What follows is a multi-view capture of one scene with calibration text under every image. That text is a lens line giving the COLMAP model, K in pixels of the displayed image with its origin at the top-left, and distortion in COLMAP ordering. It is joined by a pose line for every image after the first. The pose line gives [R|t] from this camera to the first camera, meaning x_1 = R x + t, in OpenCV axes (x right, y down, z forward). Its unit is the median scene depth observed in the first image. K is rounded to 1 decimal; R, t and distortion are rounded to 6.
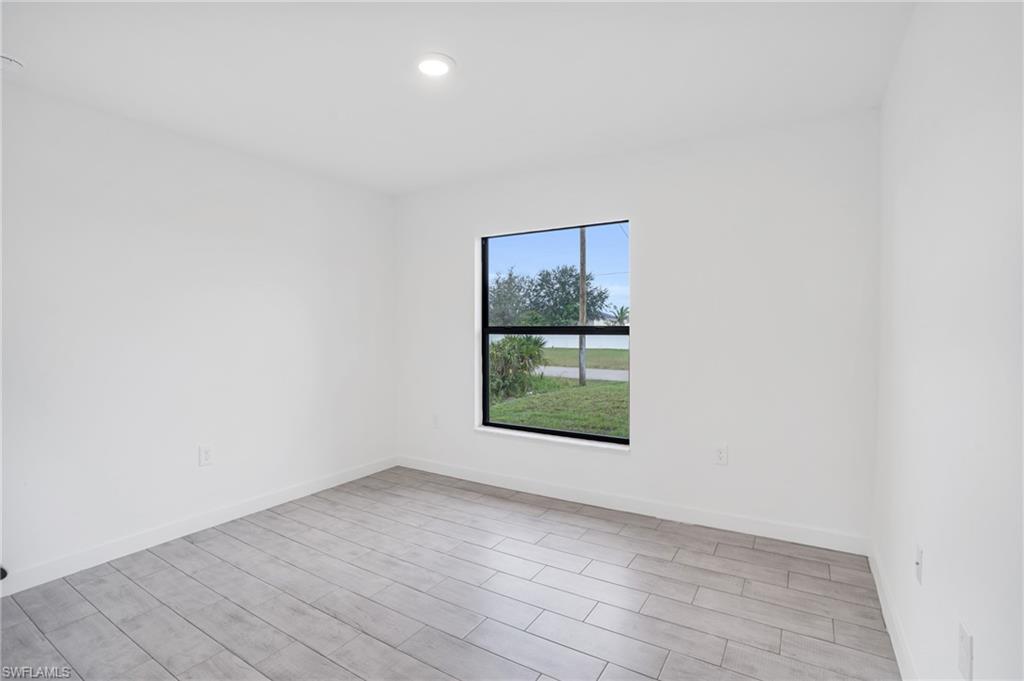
lens RADIAL K [[476.3, 0, 509.9], [0, 476.3, 337.1], [0, 0, 1]] dist [0.003548, 0.000429]
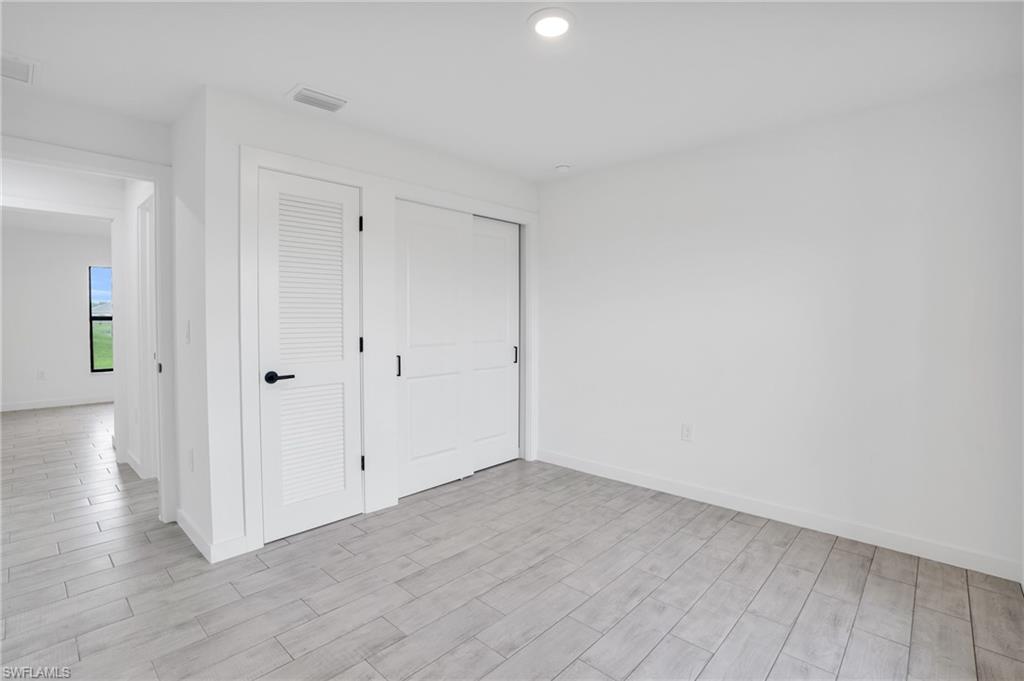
lens RADIAL K [[476.3, 0, 509.0], [0, 476.3, 334.3], [0, 0, 1]] dist [0.003548, 0.000429]
pose [[-0.170716, 0.028103, -0.984920, 0.552283], [-0.014517, 0.999413, 0.031033, -0.010298], [0.985213, 0.019596, -0.170207, 0.816942]]
